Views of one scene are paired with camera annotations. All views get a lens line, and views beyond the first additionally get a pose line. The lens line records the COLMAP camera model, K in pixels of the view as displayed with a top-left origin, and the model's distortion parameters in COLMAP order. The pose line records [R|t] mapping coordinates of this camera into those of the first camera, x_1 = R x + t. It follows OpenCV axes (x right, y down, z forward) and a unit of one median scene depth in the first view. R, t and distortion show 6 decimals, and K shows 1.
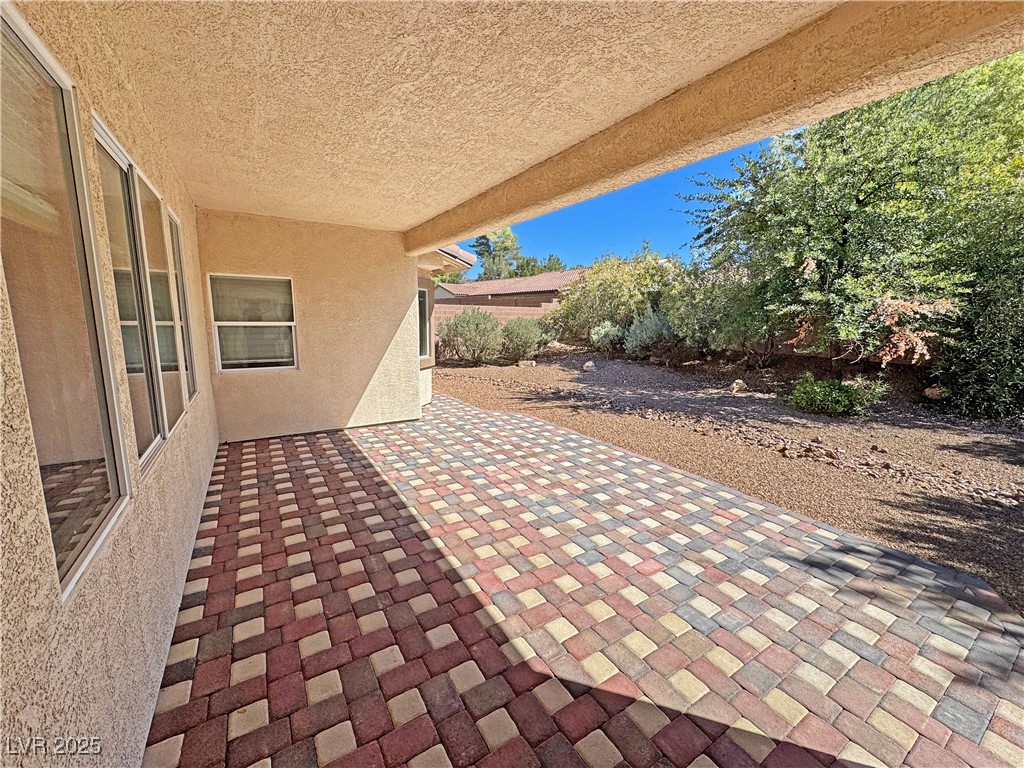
lens RADIAL K [[408.0, 0, 508.2], [0, 408.0, 381.7], [0, 0, 1]] dist [-0.002170, 0.000026]
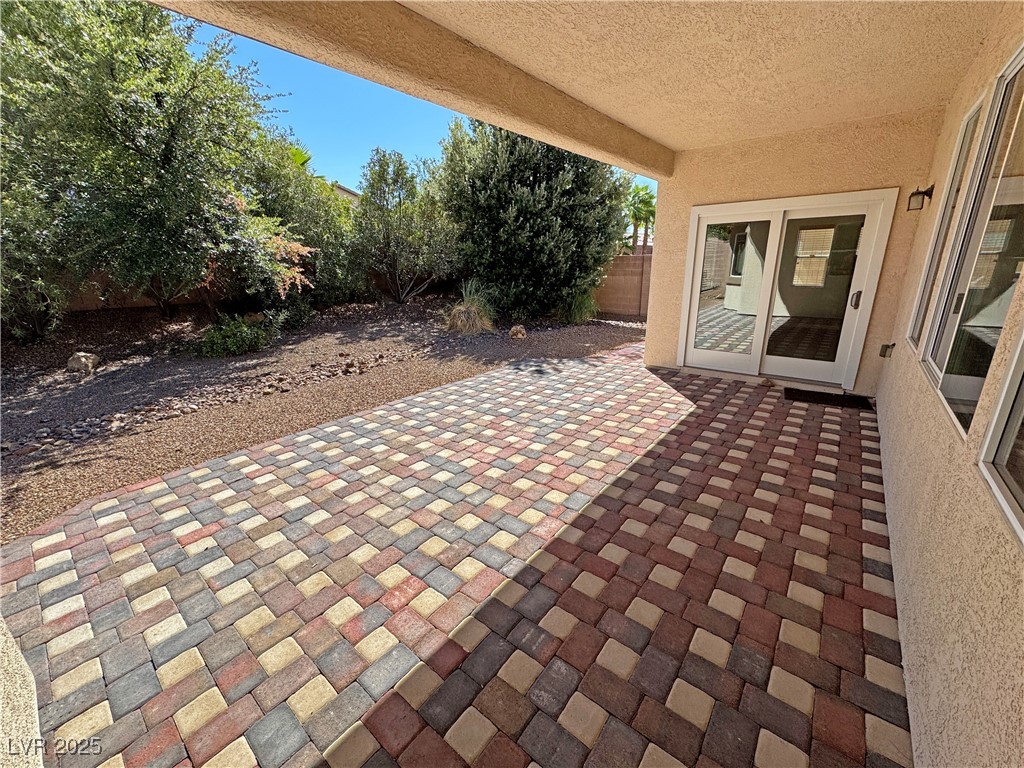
lens RADIAL K [[408.0, 0, 508.8], [0, 408.0, 385.1], [0, 0, 1]] dist [-0.002170, 0.000026]
pose [[-0.321856, -0.284849, 0.902923, -0.722788], [0.165284, 0.922120, 0.349823, -0.171356], [-0.932250, 0.261831, -0.249709, 1.126031]]
